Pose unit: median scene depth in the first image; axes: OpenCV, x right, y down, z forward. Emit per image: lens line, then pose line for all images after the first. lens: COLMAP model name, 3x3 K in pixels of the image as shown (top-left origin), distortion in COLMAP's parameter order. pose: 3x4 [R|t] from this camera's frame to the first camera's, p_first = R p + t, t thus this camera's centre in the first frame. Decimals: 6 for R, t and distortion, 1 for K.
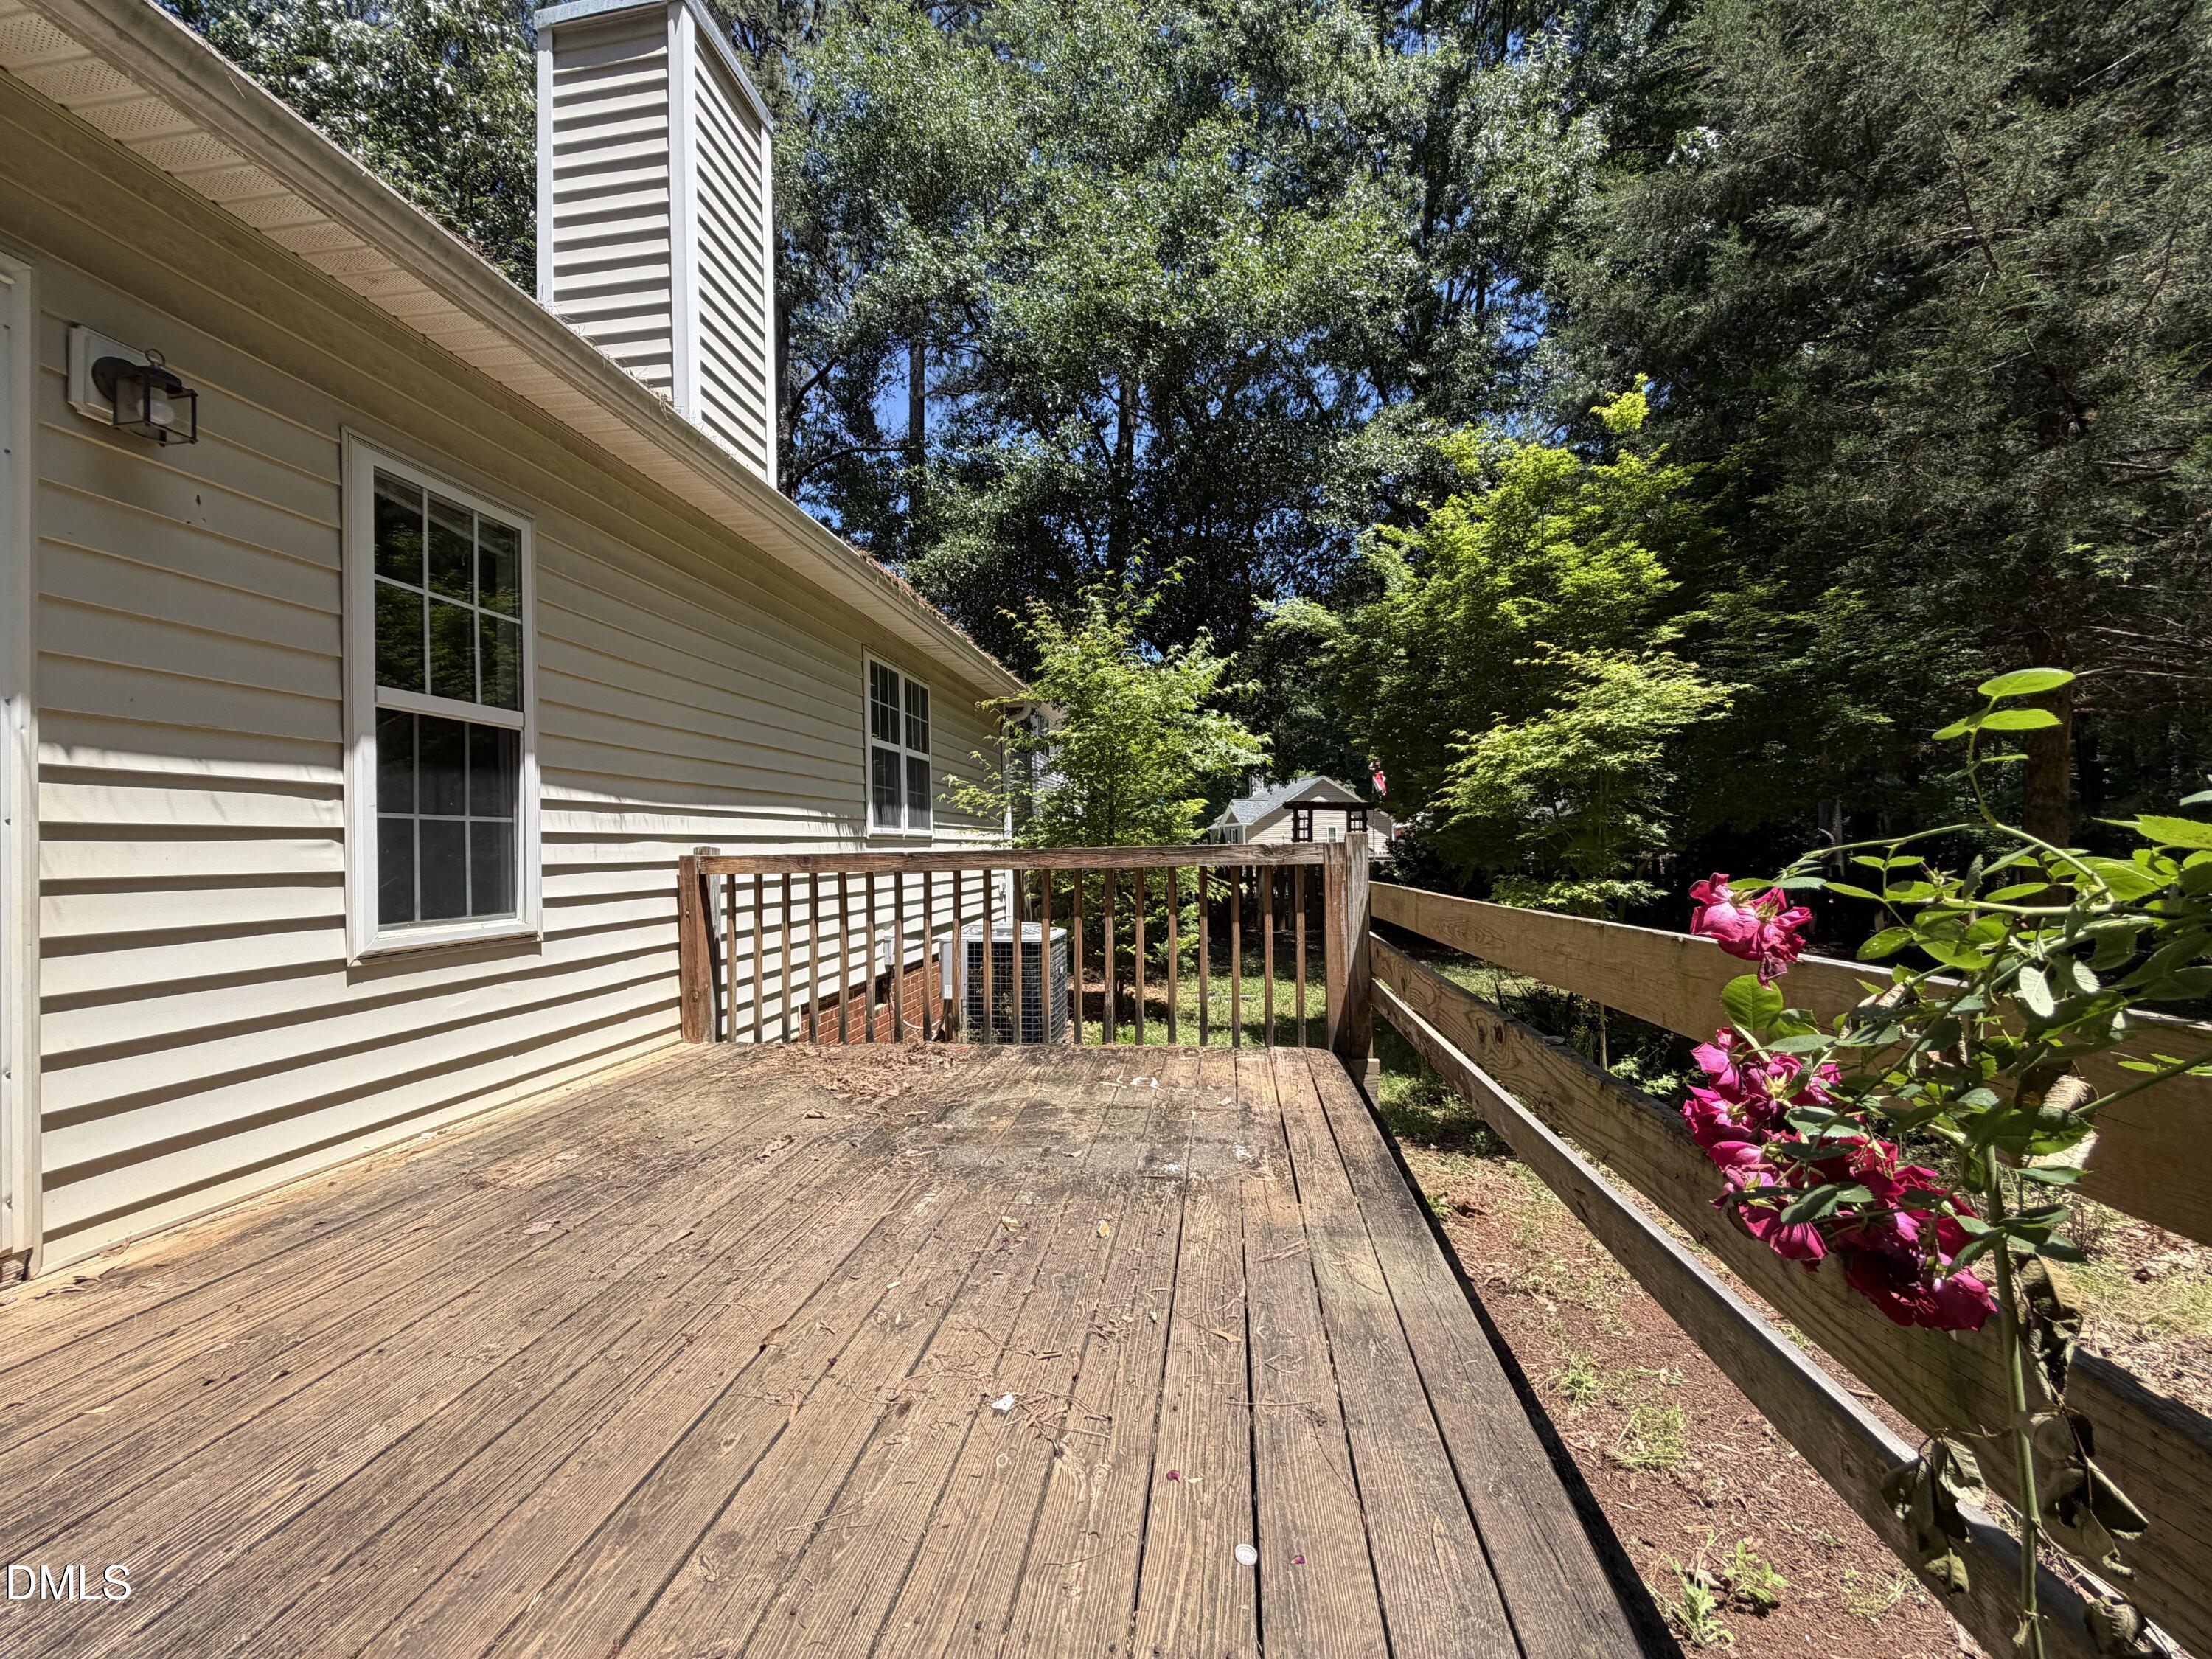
lens RADIAL K [[884.0, 0, 1086.1], [0, 884.0, 842.6], [0, 0, 1]] dist [-0.008345, 0.000068]
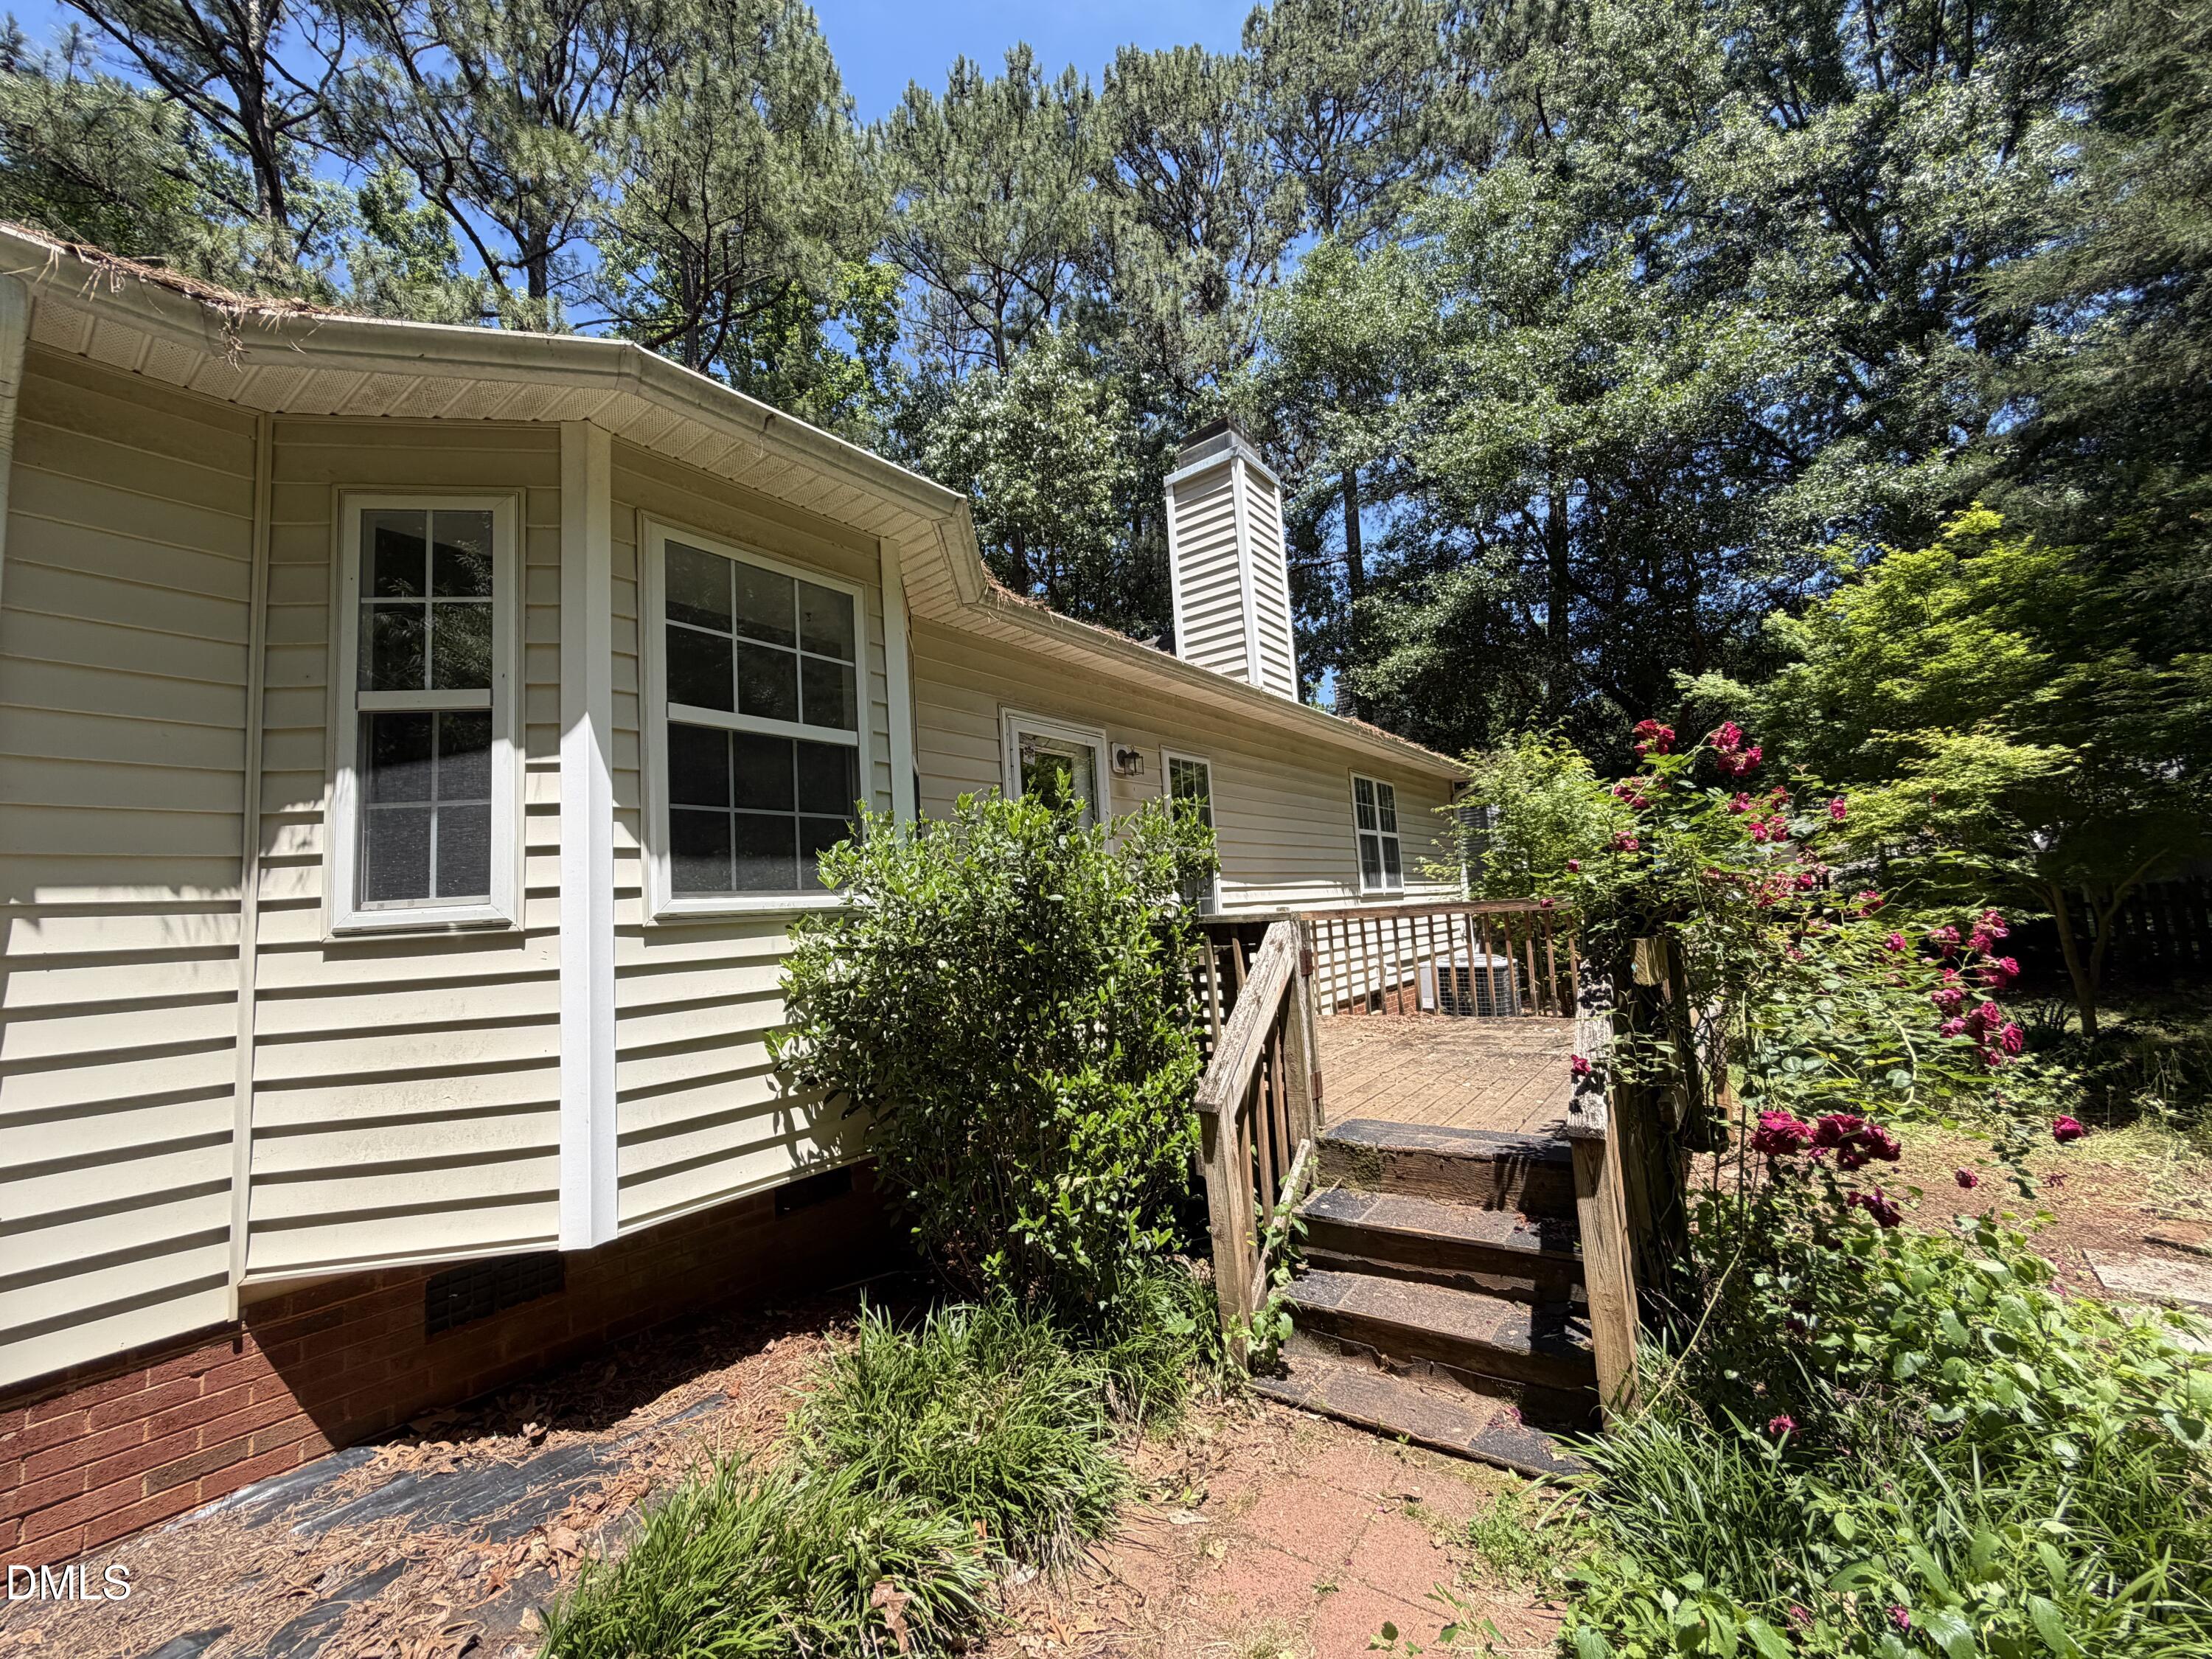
lens RADIAL K [[884.0, 0, 1086.1], [0, 884.0, 842.6], [0, 0, 1]] dist [-0.008345, 0.000068]
pose [[0.876824, -0.072244, -0.475352, 0.062616], [0.045603, 0.996686, -0.067358, -0.016298], [0.478643, 0.037384, 0.877213, -0.542577]]
